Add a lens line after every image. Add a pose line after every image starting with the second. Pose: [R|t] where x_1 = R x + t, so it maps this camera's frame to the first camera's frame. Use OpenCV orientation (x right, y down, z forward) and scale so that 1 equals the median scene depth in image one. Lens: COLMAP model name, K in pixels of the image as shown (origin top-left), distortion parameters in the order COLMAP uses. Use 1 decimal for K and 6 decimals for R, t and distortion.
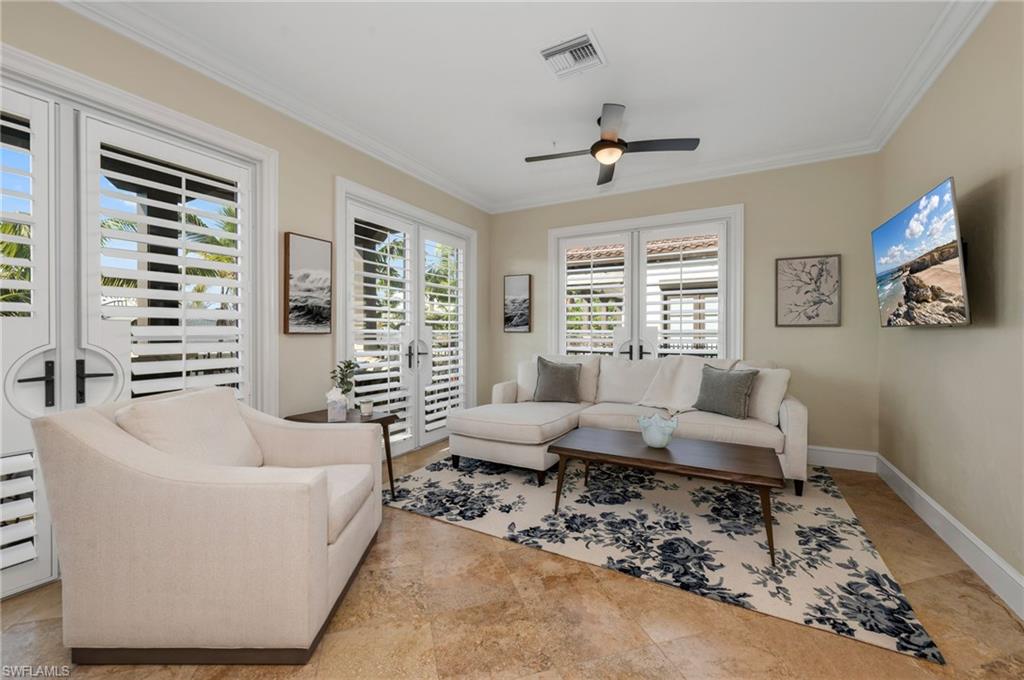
lens RADIAL K [[413.8, 0, 508.1], [0, 413.8, 335.4], [0, 0, 1]] dist [0.001505, -0.000431]
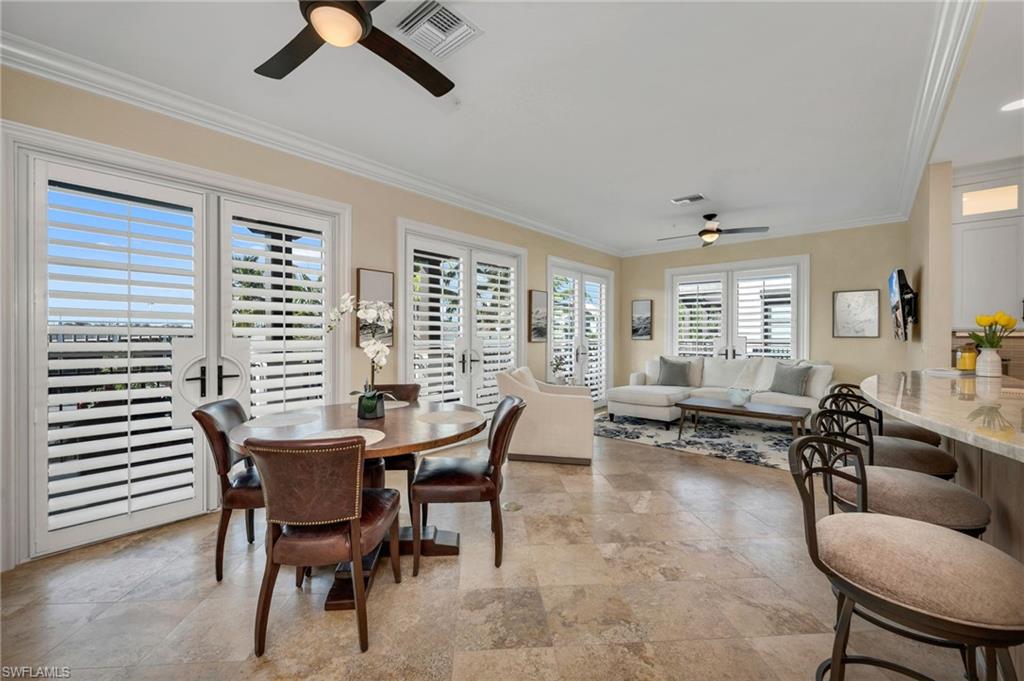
lens RADIAL K [[413.8, 0, 508.1], [0, 413.8, 335.9], [0, 0, 1]] dist [0.001505, -0.000431]
pose [[0.977260, 0.002061, -0.212034, -0.199549], [-0.002315, 0.999997, -0.000947, -0.028131], [0.212031, 0.001416, 0.977262, -0.809197]]
